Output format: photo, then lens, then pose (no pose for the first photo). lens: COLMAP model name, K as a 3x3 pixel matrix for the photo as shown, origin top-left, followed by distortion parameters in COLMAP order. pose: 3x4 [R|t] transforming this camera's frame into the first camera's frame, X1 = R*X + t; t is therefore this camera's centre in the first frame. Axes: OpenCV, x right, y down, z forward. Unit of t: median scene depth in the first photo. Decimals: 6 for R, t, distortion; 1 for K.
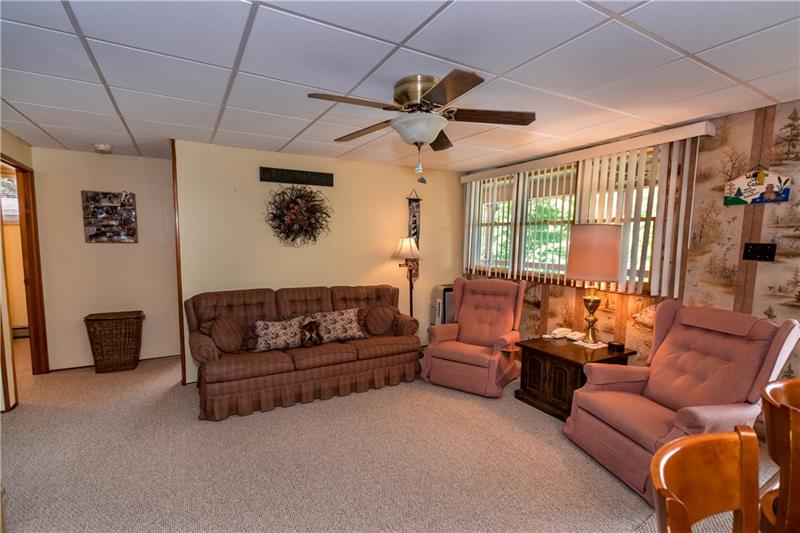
lens RADIAL K [[383.6, 0, 396.9], [0, 383.6, 281.6], [0, 0, 1]] dist [-0.000799, 0.000603]
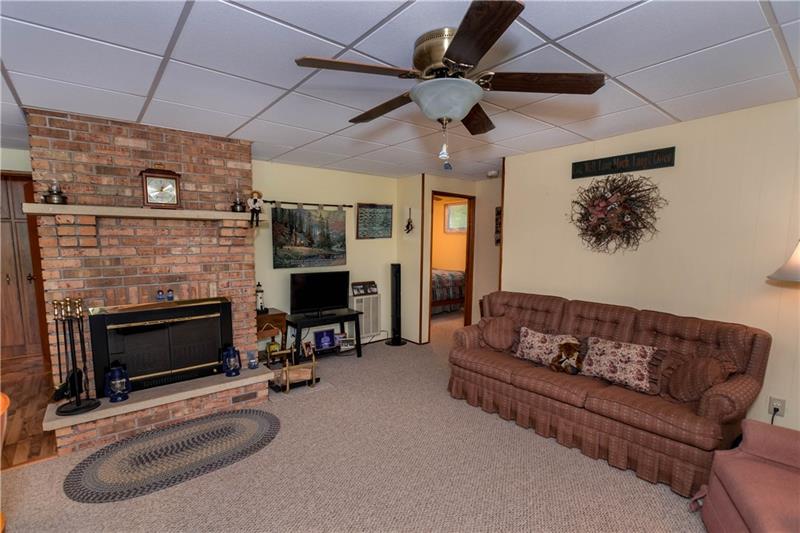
lens RADIAL K [[381.6, 0, 404.1], [0, 381.6, 282.2], [0, 0, 1]] dist [-0.004174, -0.000213]
pose [[0.169009, 0.101449, -0.980380, 0.518368], [-0.107357, 0.990665, 0.084006, -0.057219], [0.979750, 0.091053, 0.178323, 0.507240]]
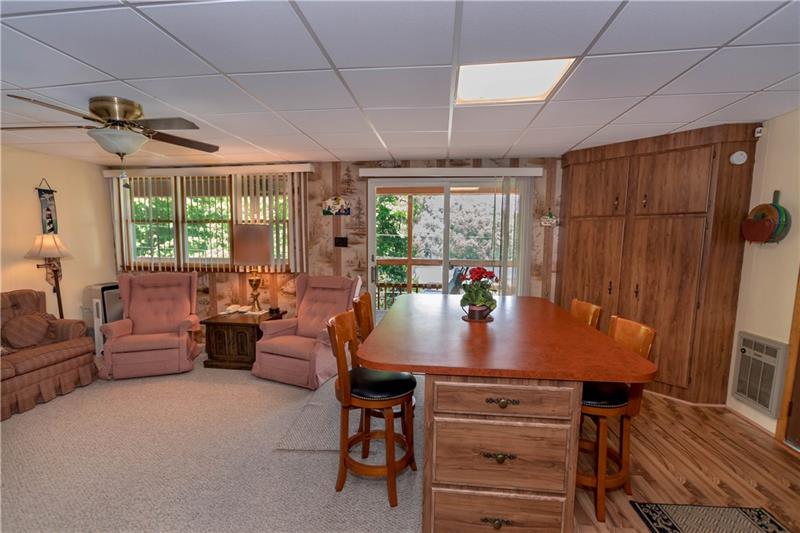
lens RADIAL K [[383.6, 0, 396.9], [0, 383.6, 281.6], [0, 0, 1]] dist [-0.000799, 0.000603]
pose [[0.609360, -0.100308, 0.786523, -0.236149], [0.089802, 0.994314, 0.057234, 0.019860], [-0.787792, 0.035755, 0.614903, -0.218552]]
